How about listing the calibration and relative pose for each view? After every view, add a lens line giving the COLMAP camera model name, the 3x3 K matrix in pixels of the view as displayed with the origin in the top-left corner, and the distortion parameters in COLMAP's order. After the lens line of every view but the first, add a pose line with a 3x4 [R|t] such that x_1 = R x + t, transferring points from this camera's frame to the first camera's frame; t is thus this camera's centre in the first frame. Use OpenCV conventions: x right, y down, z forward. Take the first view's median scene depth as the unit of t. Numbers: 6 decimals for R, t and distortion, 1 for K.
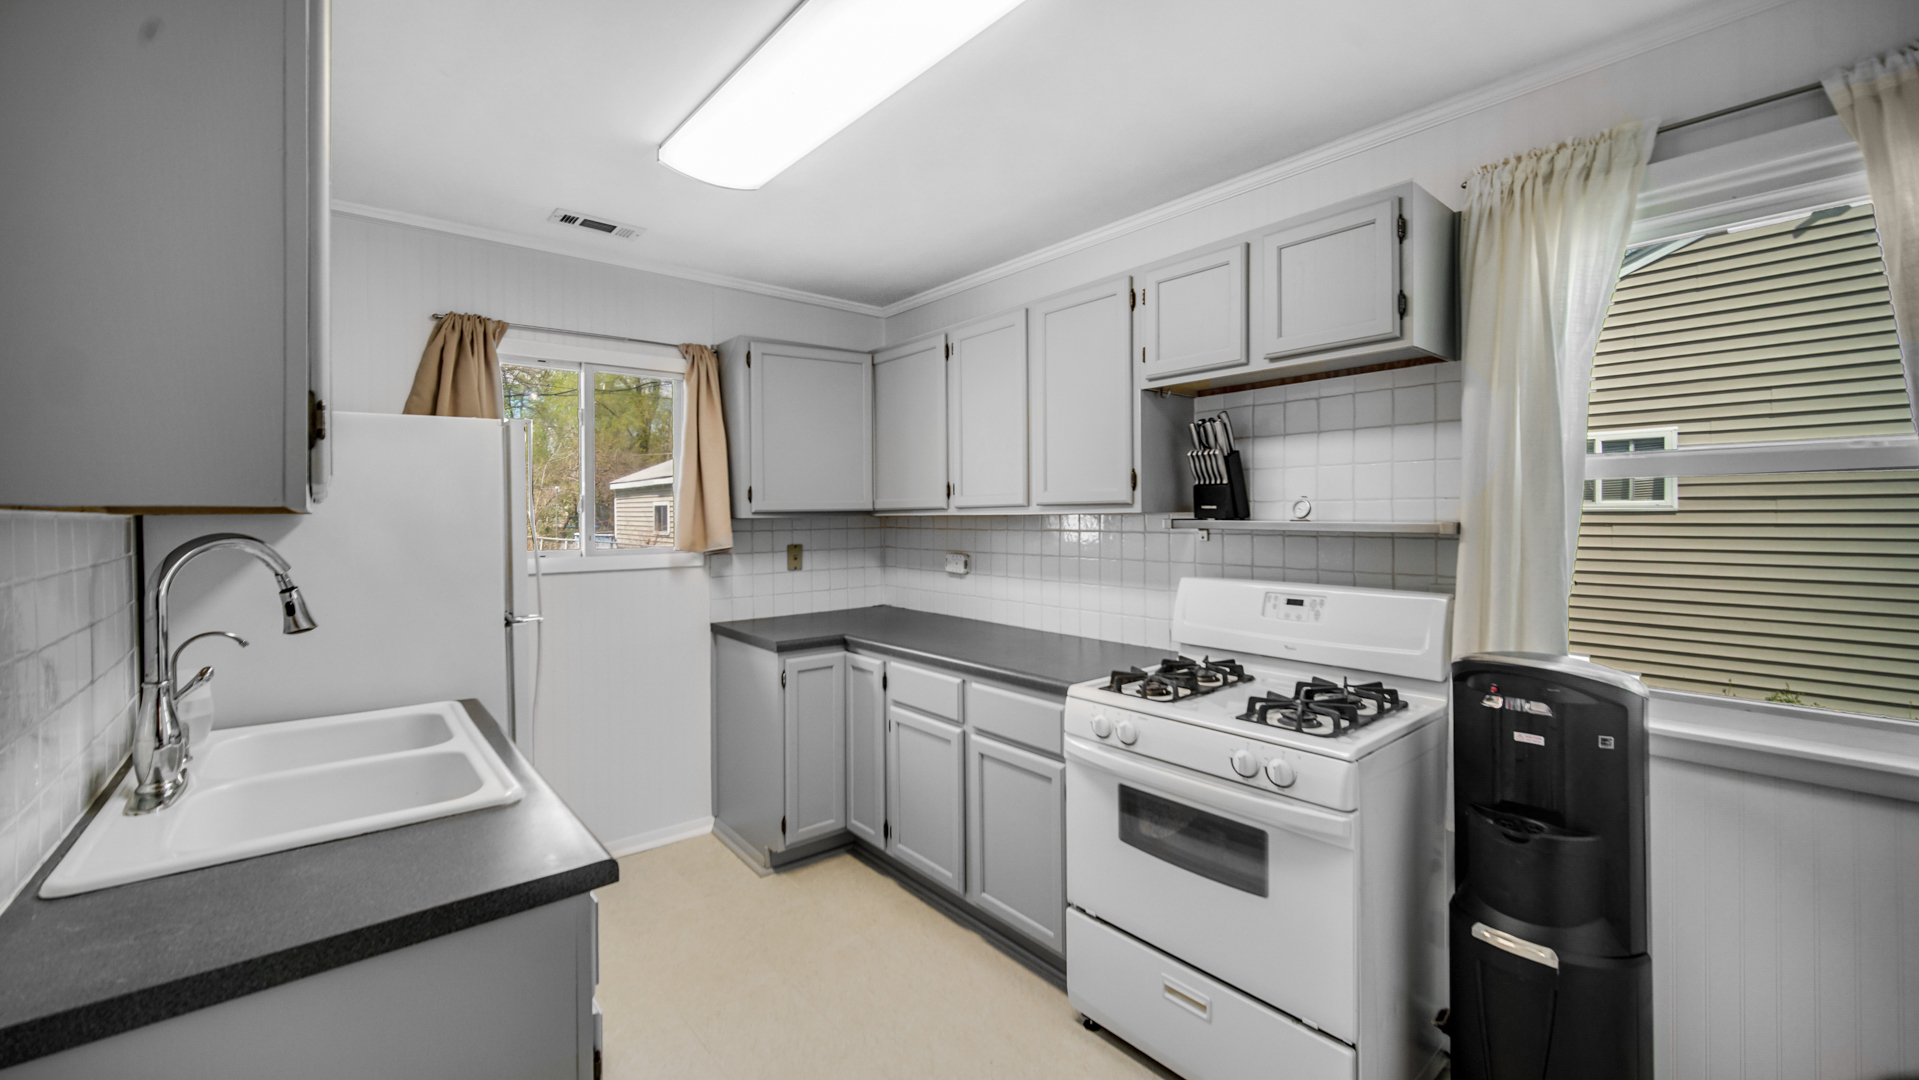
lens RADIAL K [[764.5, 0, 955.3], [0, 764.5, 528.6], [0, 0, 1]] dist [0.000681, 0.000032]
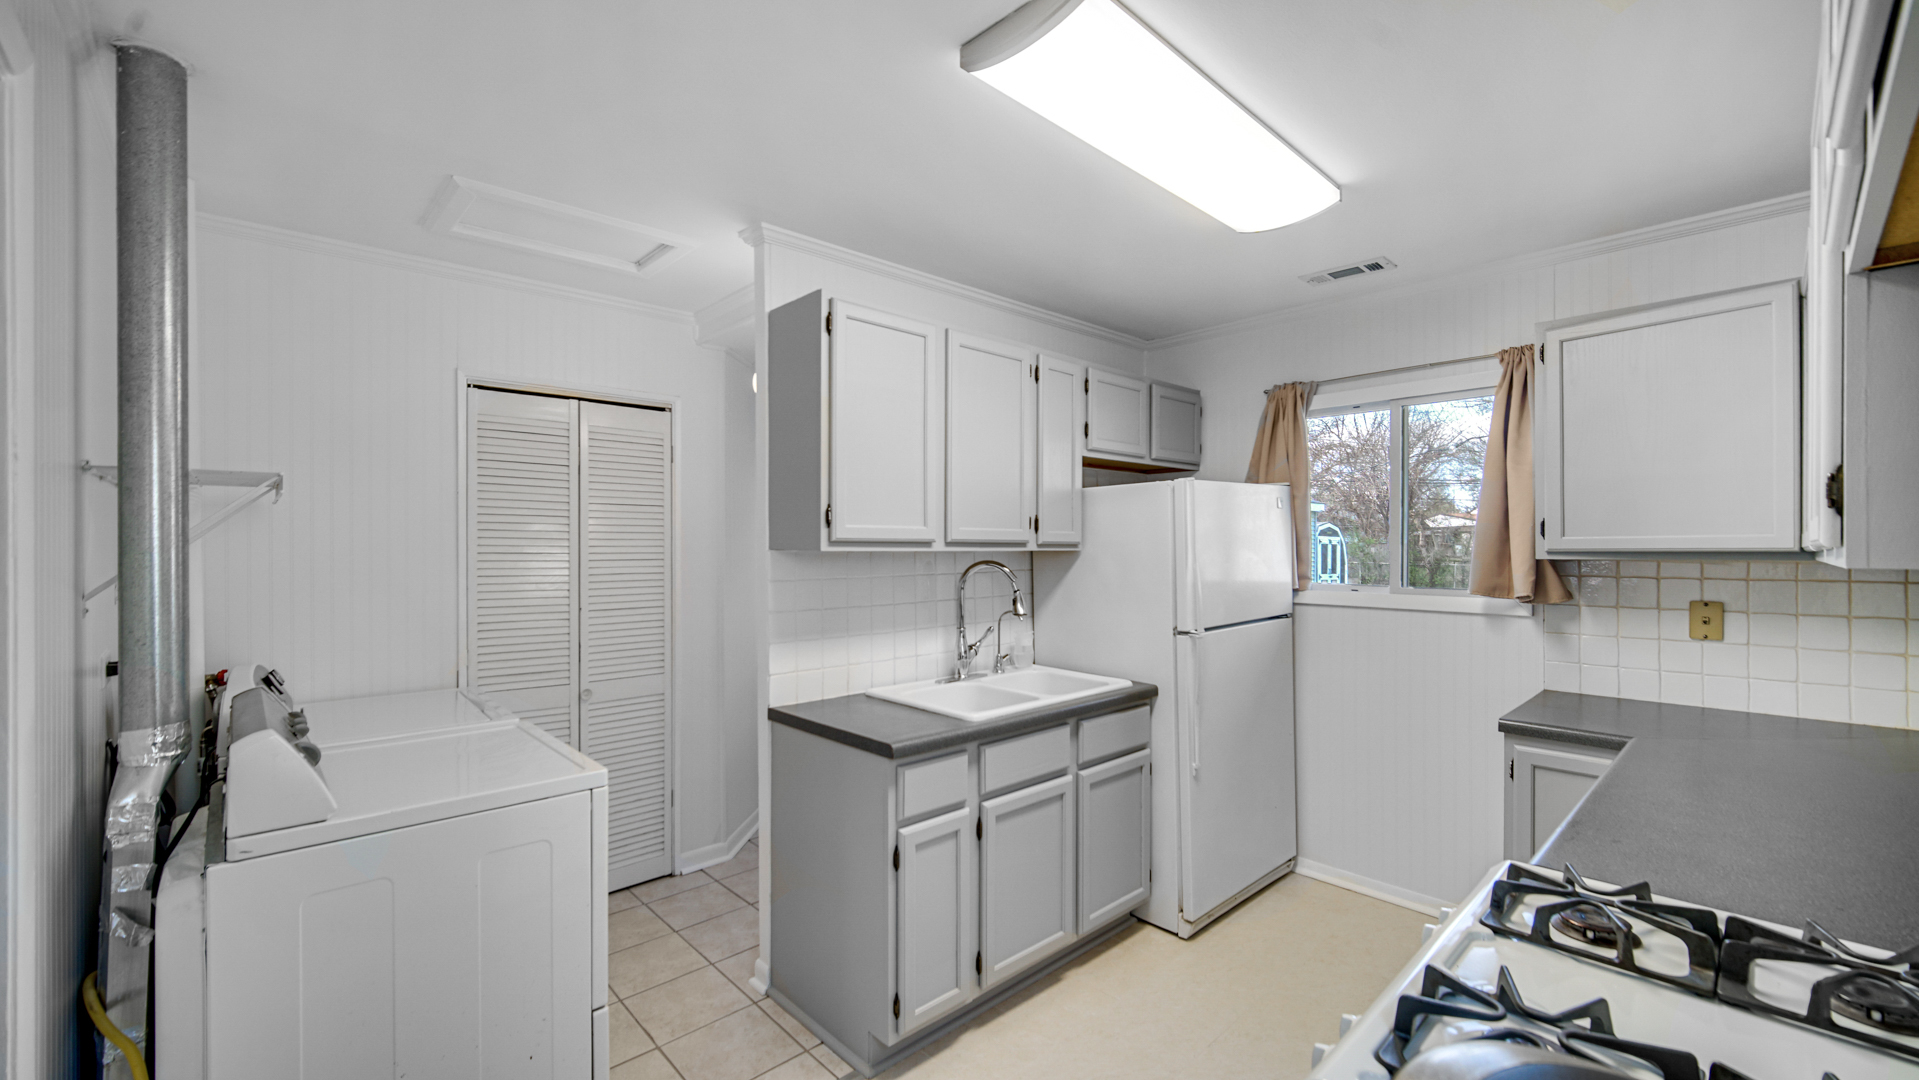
lens RADIAL K [[764.5, 0, 955.8], [0, 764.5, 542.3], [0, 0, 1]] dist [0.000681, 0.000032]
pose [[0.055764, 0.001015, -0.998443, 0.446018], [-0.024558, 0.999698, -0.000355, -0.014323], [0.998142, 0.024540, 0.055772, 0.349257]]
